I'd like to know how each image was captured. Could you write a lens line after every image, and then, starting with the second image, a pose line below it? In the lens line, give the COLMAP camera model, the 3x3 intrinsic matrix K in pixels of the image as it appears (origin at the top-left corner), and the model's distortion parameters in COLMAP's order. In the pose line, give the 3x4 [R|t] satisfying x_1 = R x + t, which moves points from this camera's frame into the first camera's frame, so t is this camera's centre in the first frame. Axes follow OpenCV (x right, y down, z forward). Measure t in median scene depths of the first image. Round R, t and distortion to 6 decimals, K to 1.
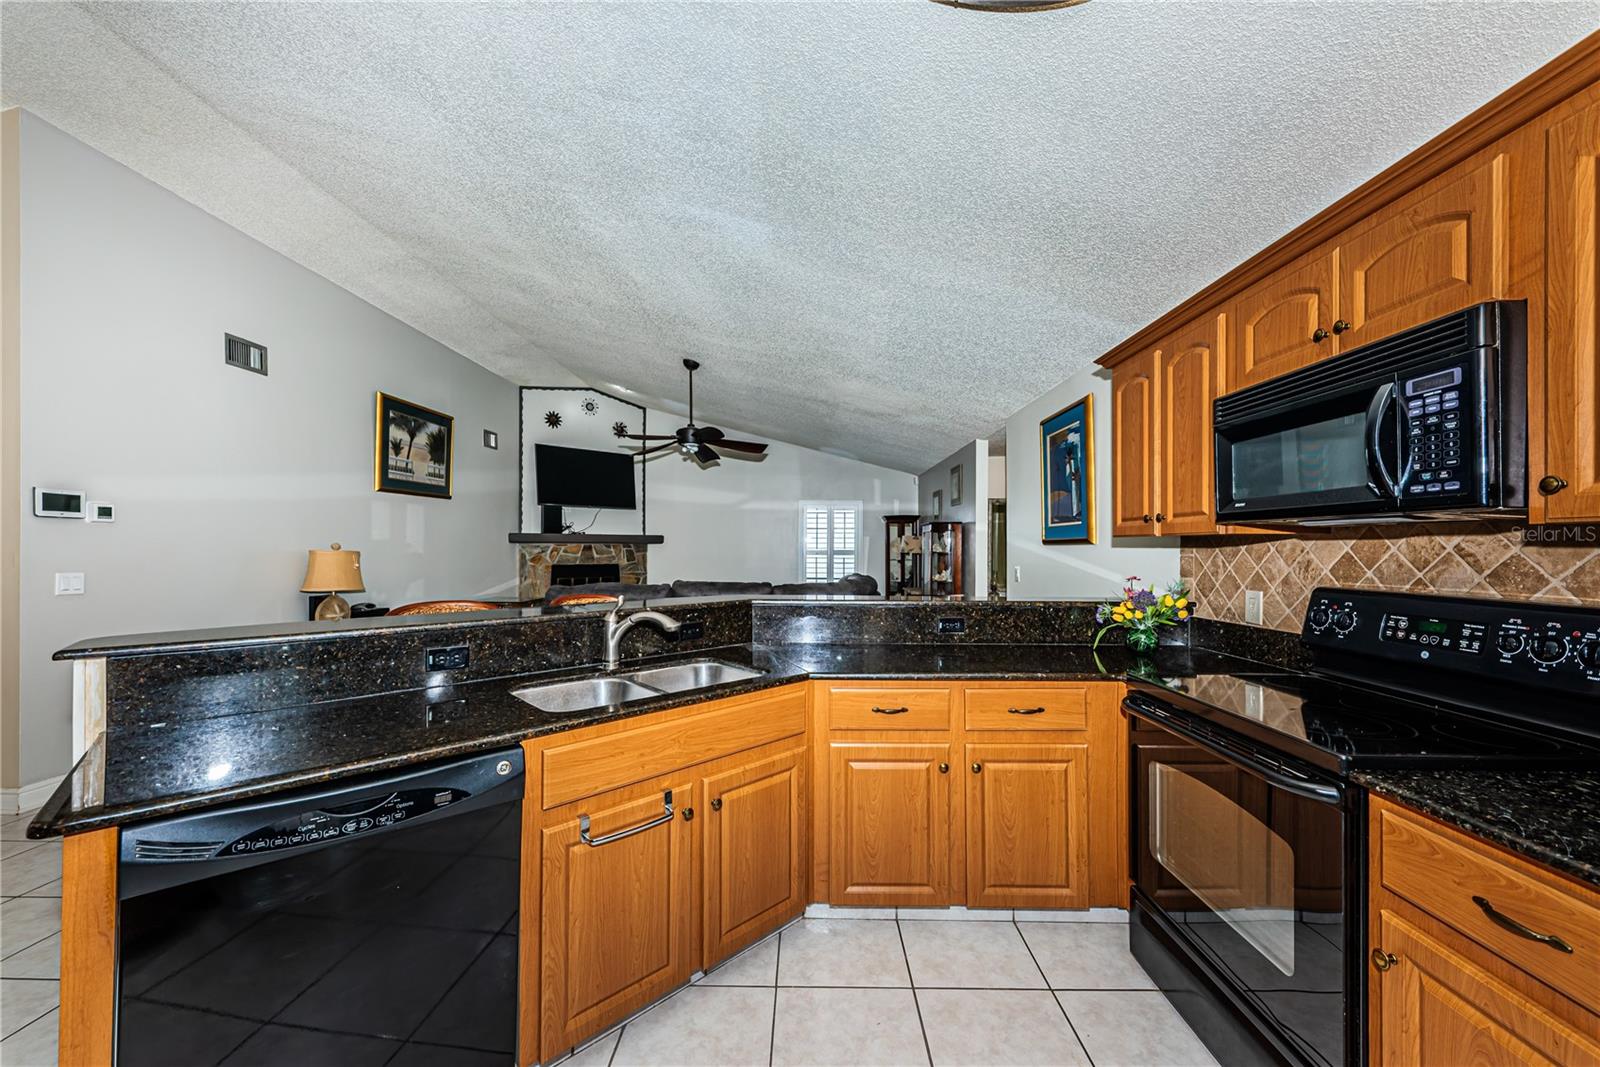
lens RADIAL K [[585.3, 0, 805.3], [0, 585.3, 544.9], [0, 0, 1]] dist [0.009073, -0.001356]
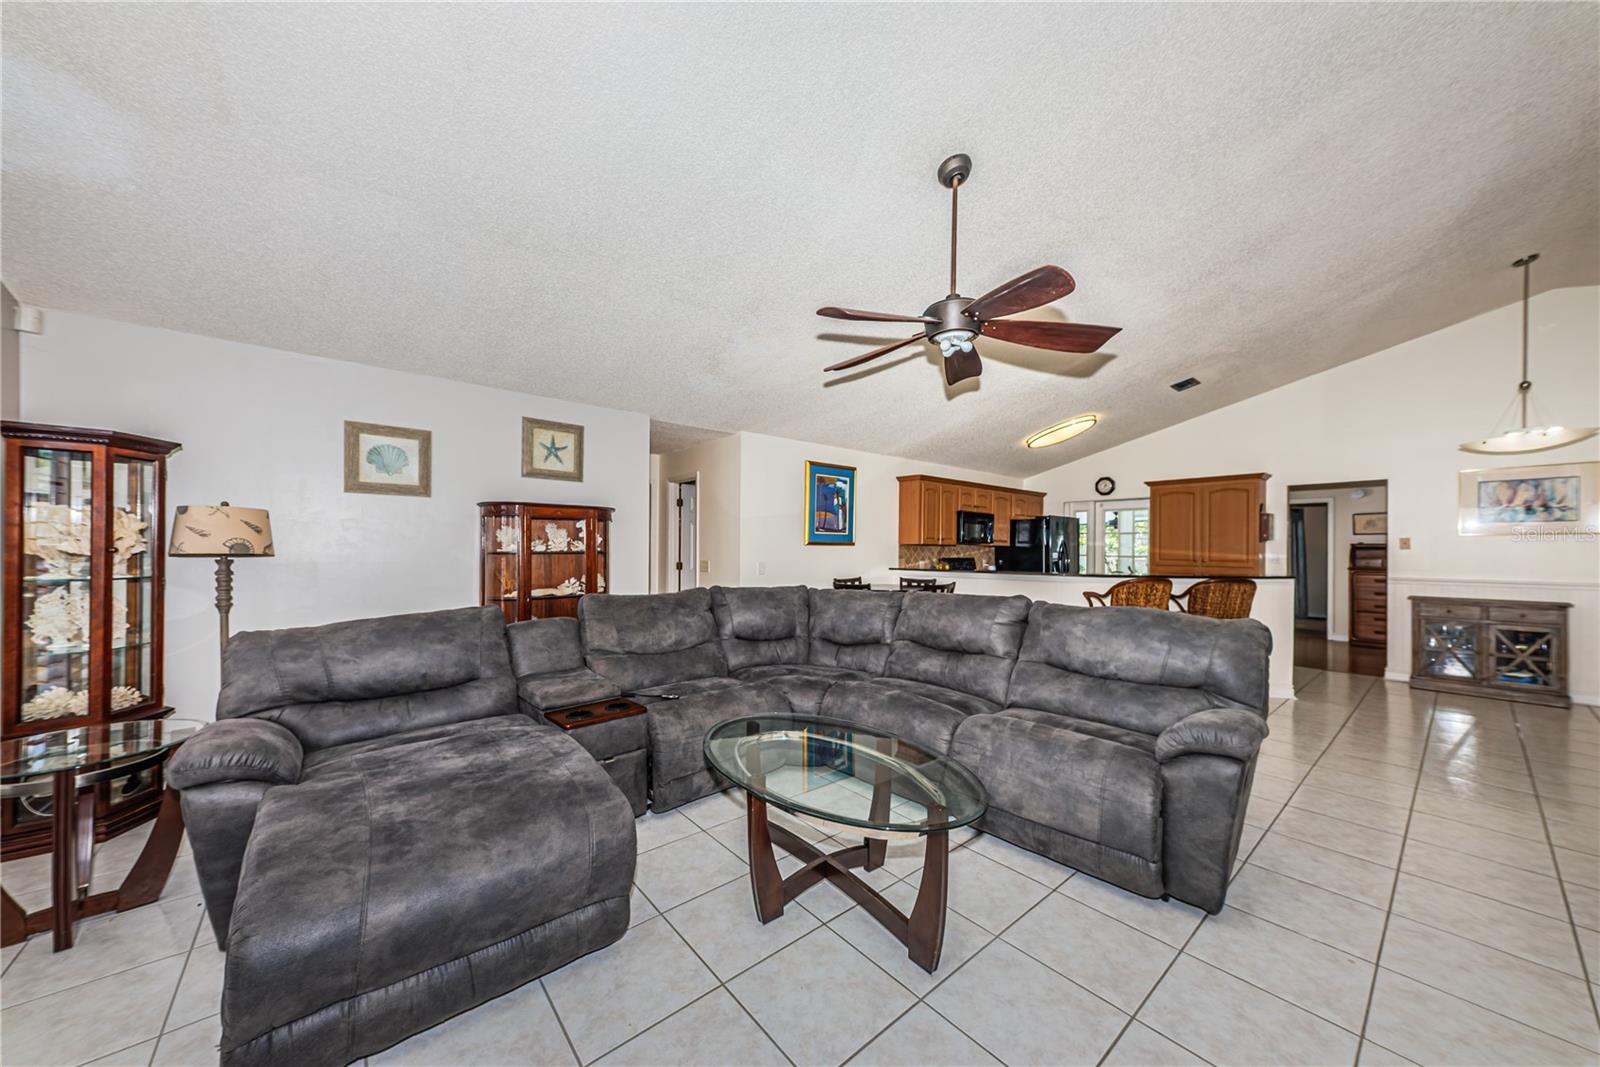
lens RADIAL K [[553.5, 0, 799.3], [0, 553.5, 547.4], [0, 0, 1]] dist [0.015219, -0.001586]
pose [[-0.649854, -0.003683, 0.760050, -0.505840], [-0.012186, 0.999910, -0.005574, 0.010806], [-0.759962, -0.012884, -0.649840, 1.515022]]
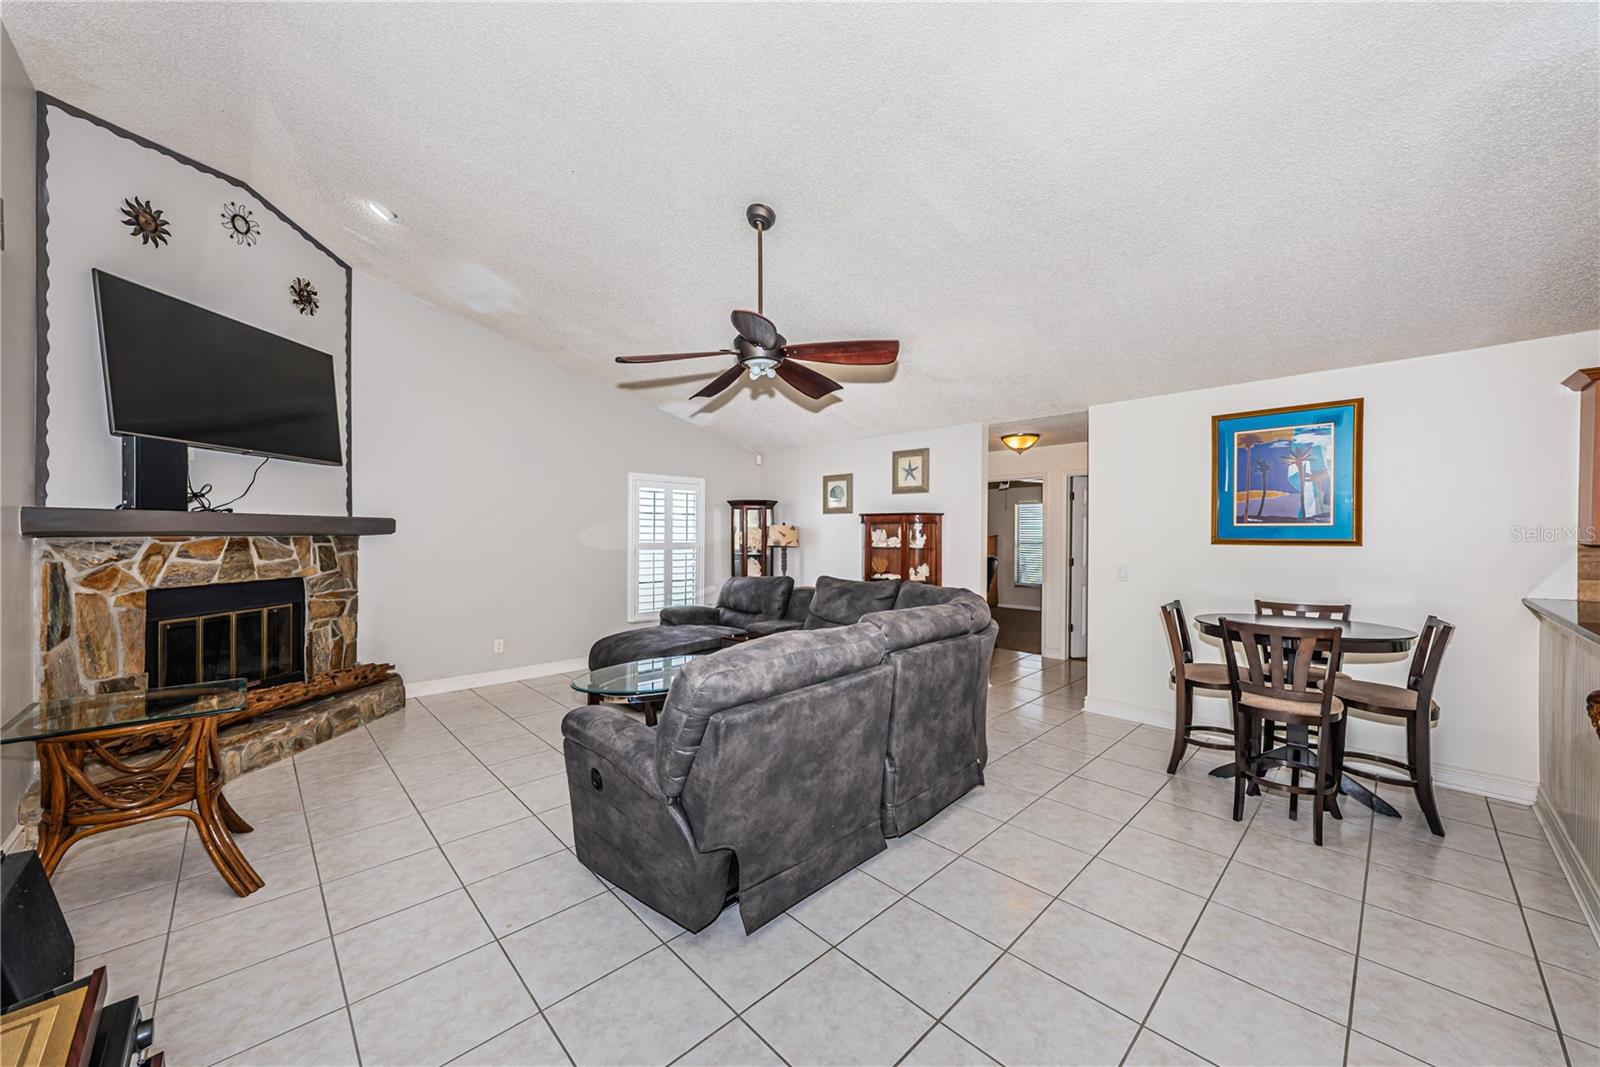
lens RADIAL K [[585.3, 0, 799.6], [0, 585.3, 534.6], [0, 0, 1]] dist [0.009073, -0.001356]
pose [[0.715518, 0.000628, 0.698594, -0.600973], [-0.007707, 0.999946, 0.006995, -0.014196], [-0.698552, -0.010390, 0.715484, 0.618869]]
